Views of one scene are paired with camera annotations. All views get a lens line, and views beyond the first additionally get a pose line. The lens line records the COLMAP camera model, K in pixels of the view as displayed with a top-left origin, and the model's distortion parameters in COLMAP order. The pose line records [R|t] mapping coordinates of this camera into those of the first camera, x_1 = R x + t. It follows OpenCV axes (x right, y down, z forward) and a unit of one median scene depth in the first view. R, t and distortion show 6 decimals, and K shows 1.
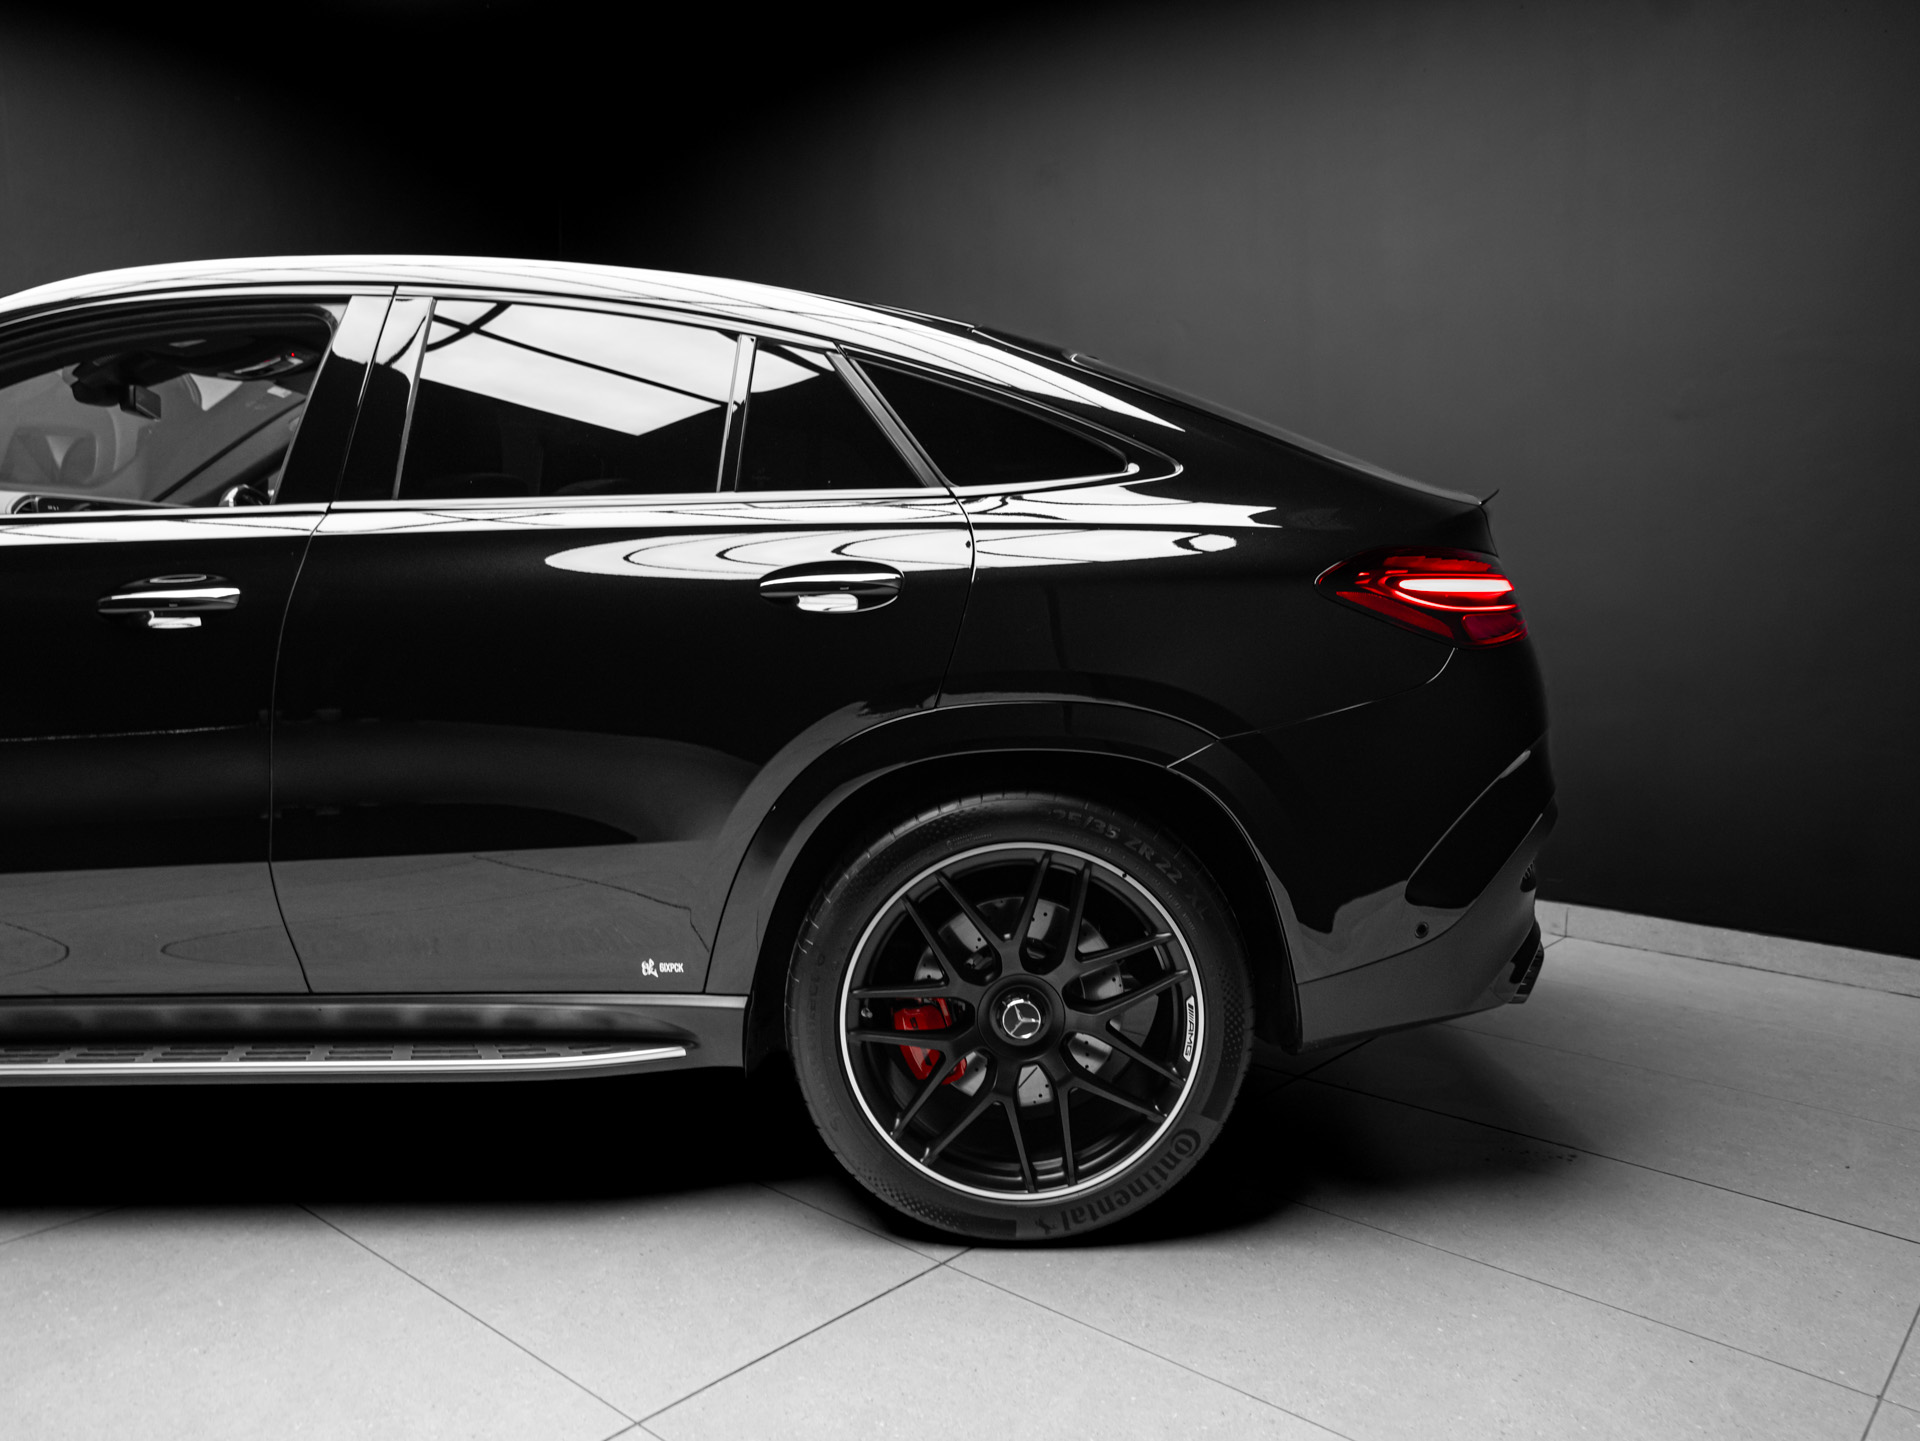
lens RADIAL K [[1428.8, 0, 1002.6], [0, 1428.8, 704.2], [0, 0, 1]] dist [-0.028497, 0.063991]
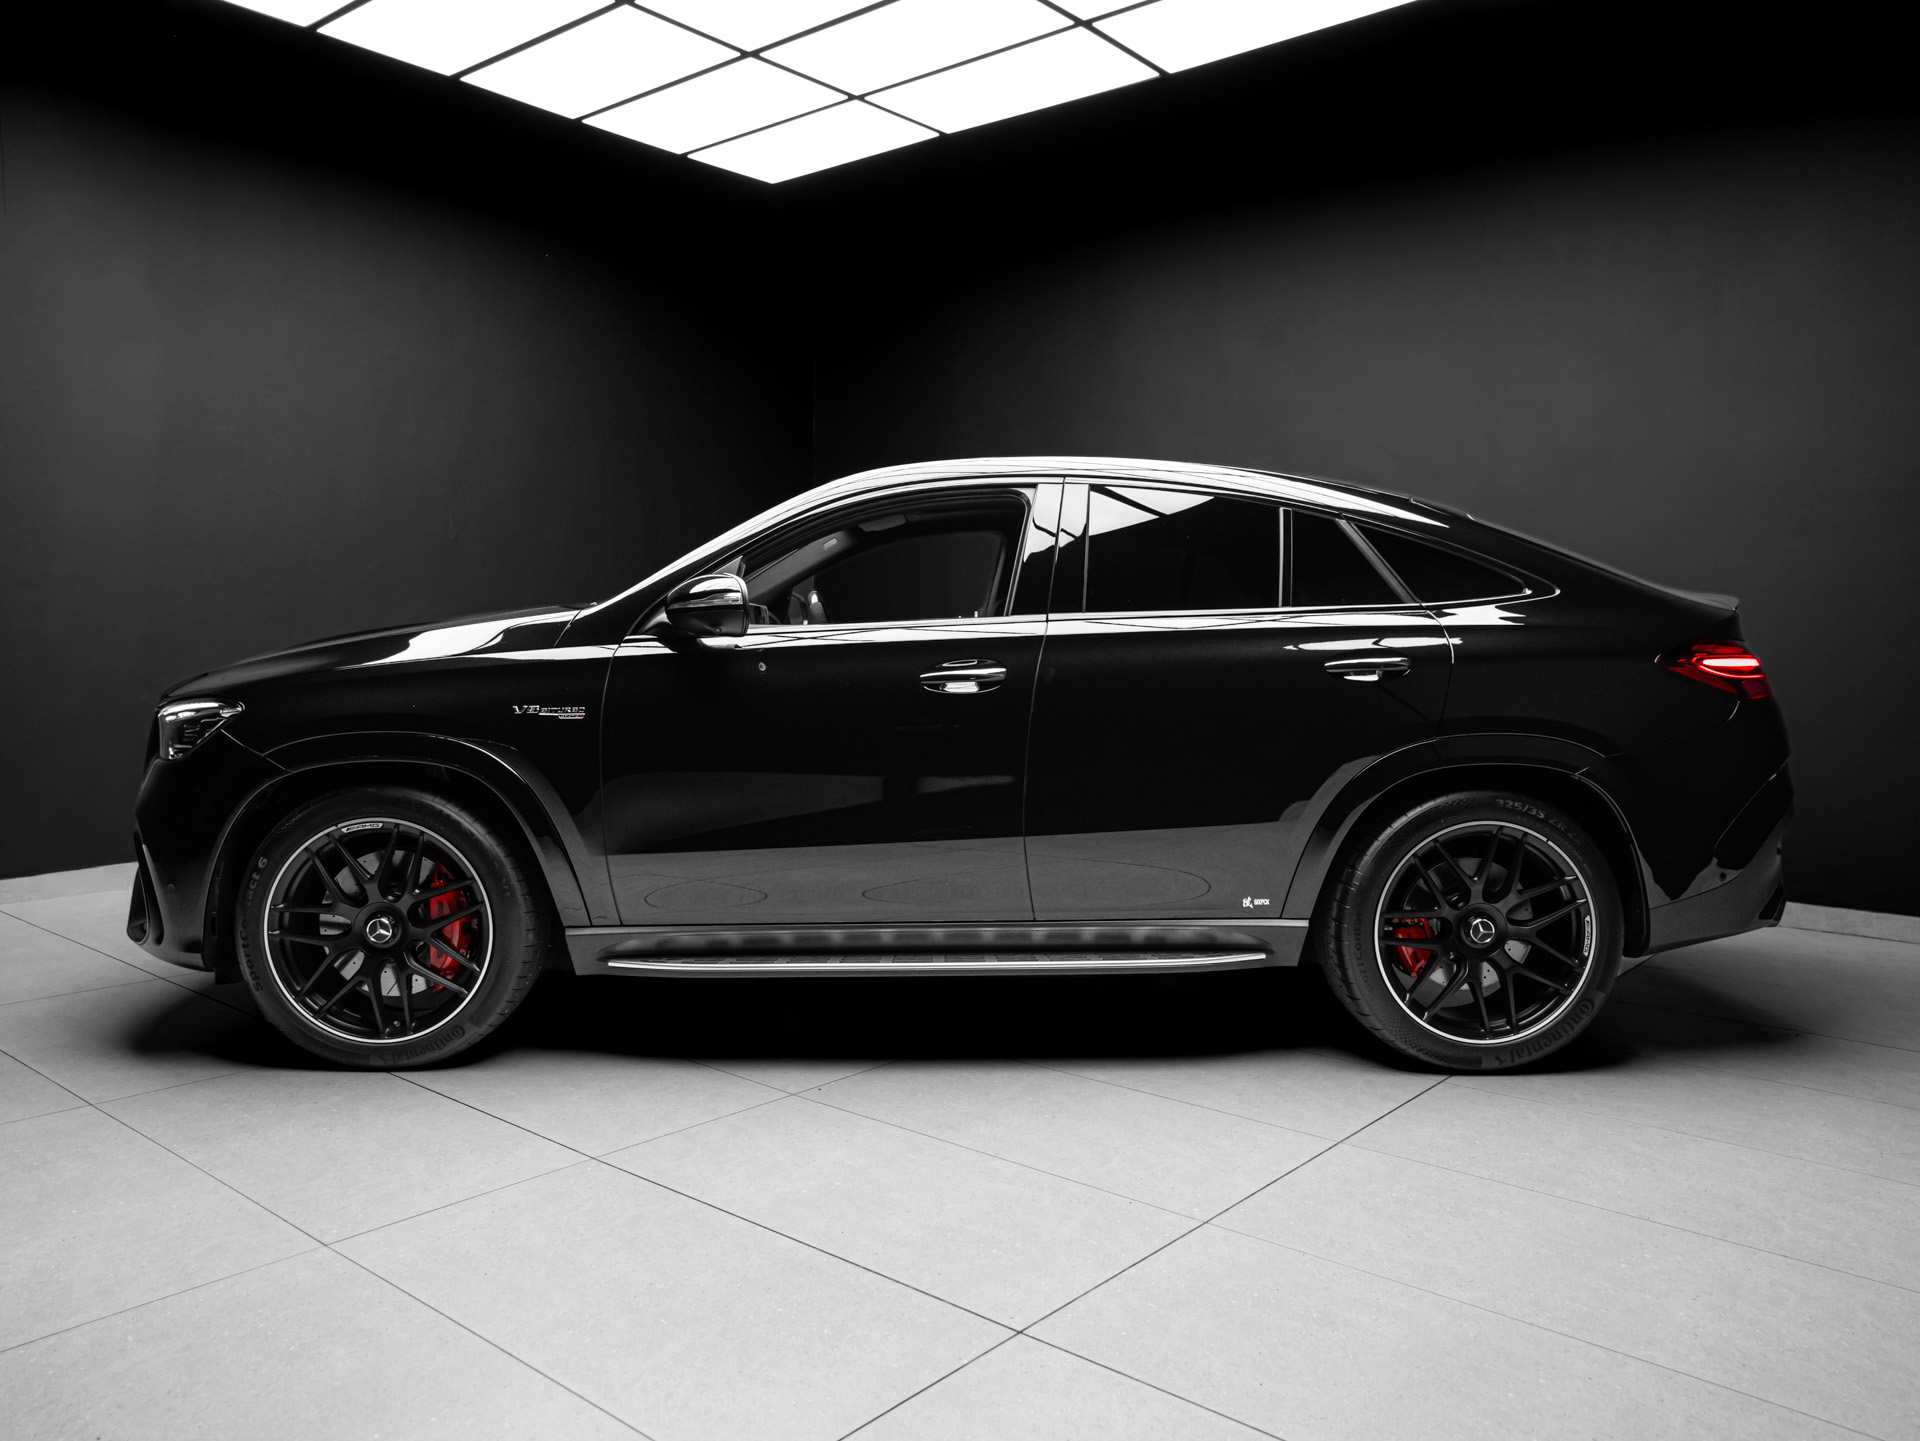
lens RADIAL K [[1428.8, 0, 966.5], [0, 1428.8, 721.0], [0, 0, 1]] dist [-0.028497, 0.063991]
pose [[0.999915, -0.004505, 0.012210, -0.582974], [0.004939, 0.999348, -0.035764, 0.036594], [-0.012041, 0.035821, 0.999286, -0.610290]]
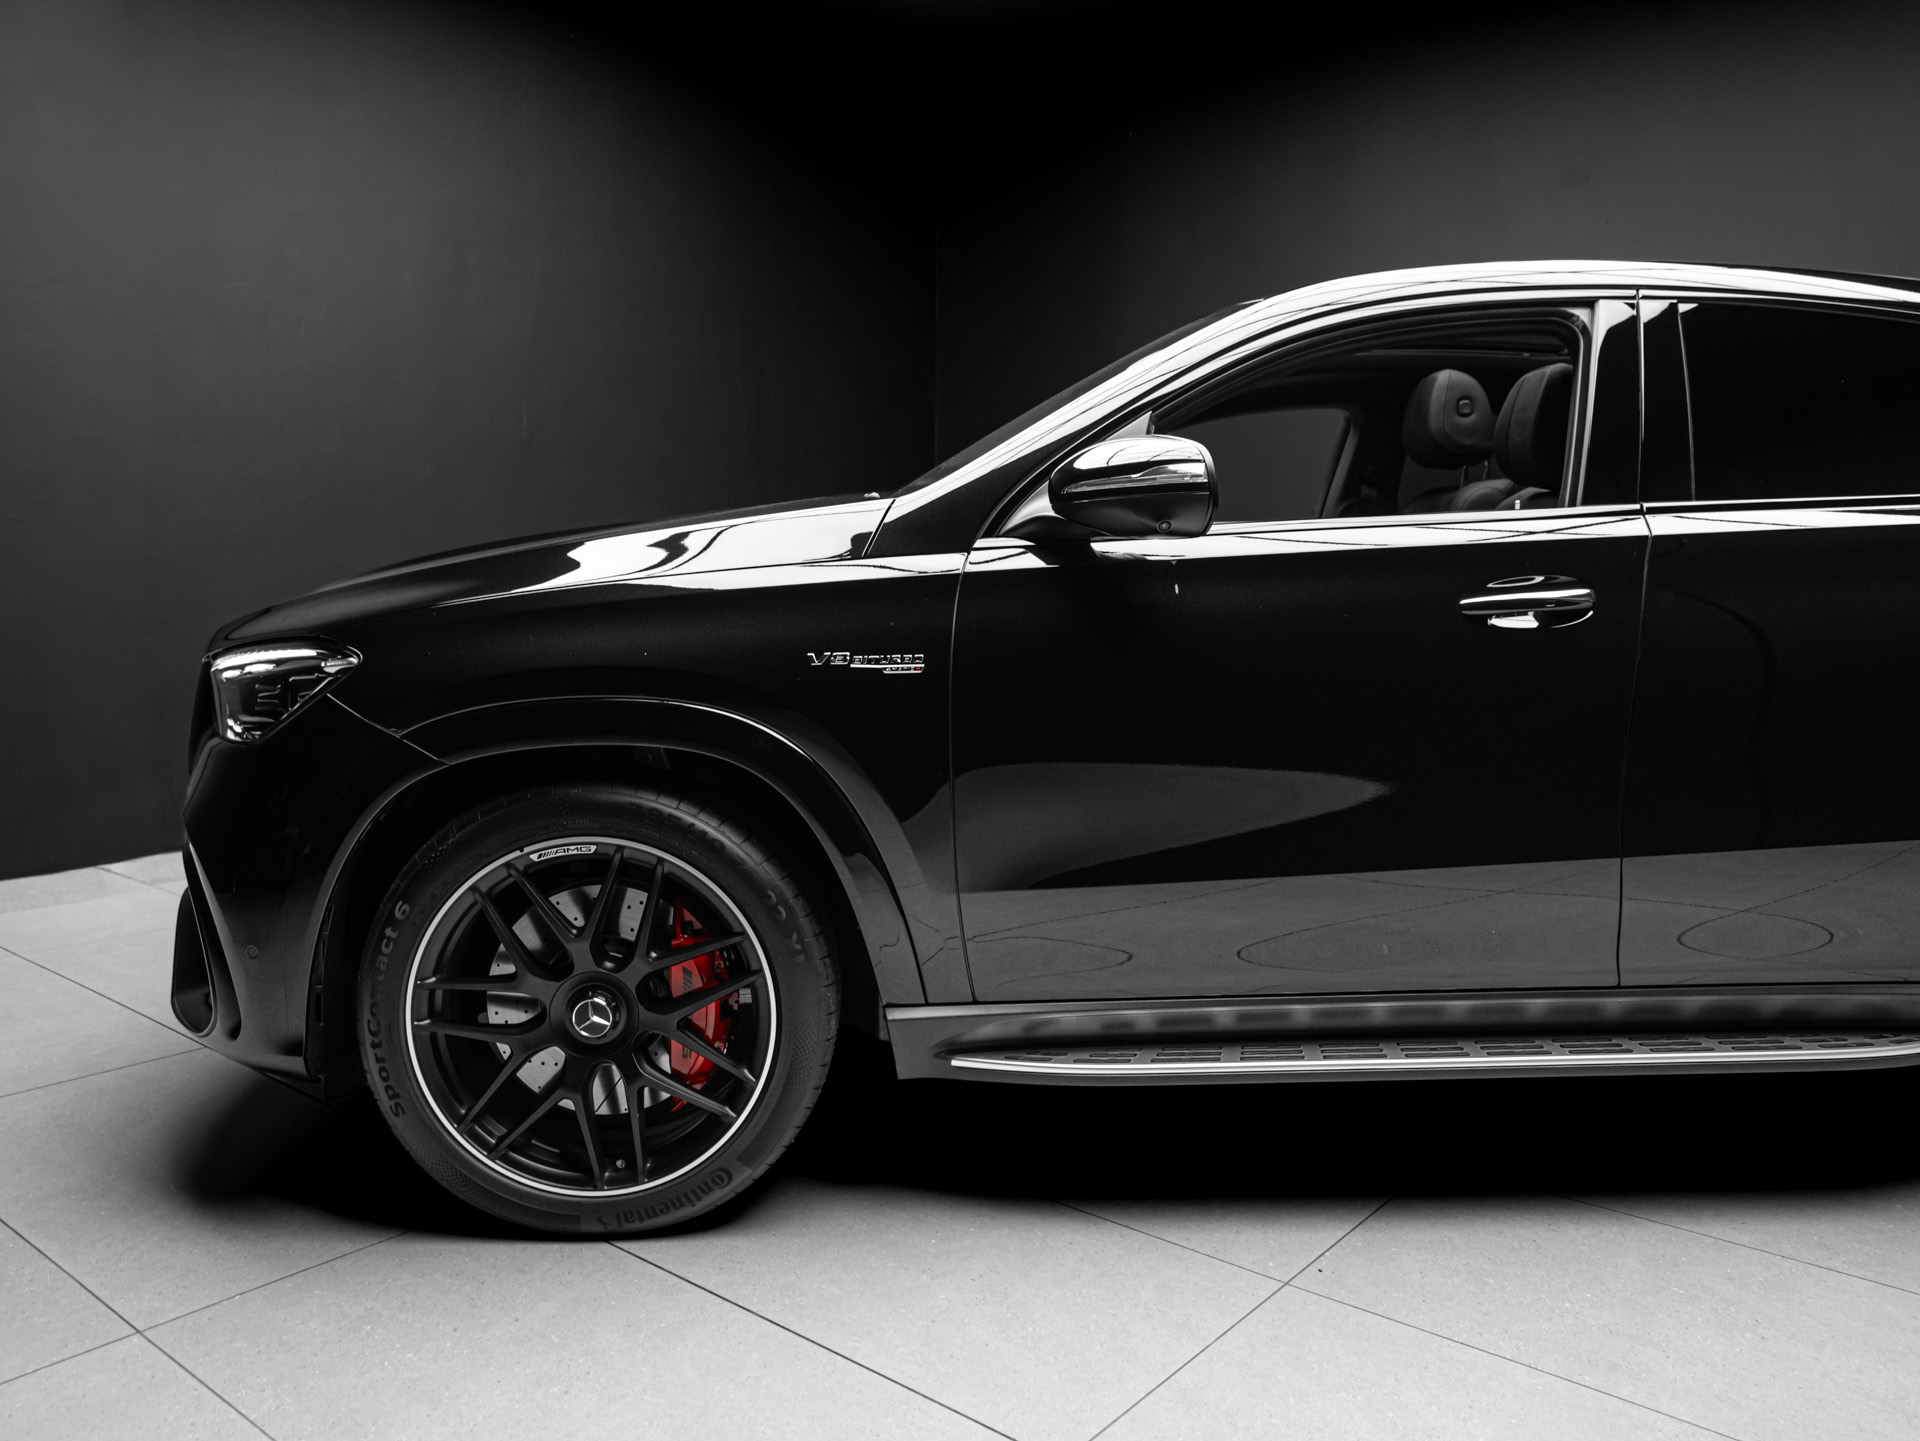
lens RADIAL K [[1428.8, 0, 952.4], [0, 1428.8, 722.3], [0, 0, 1]] dist [-0.028497, 0.063991]
pose [[0.999581, -0.009760, 0.027253, -0.990657], [0.009599, 0.999936, 0.006037, 0.003431], [-0.027310, -0.005773, 0.999610, -0.001515]]
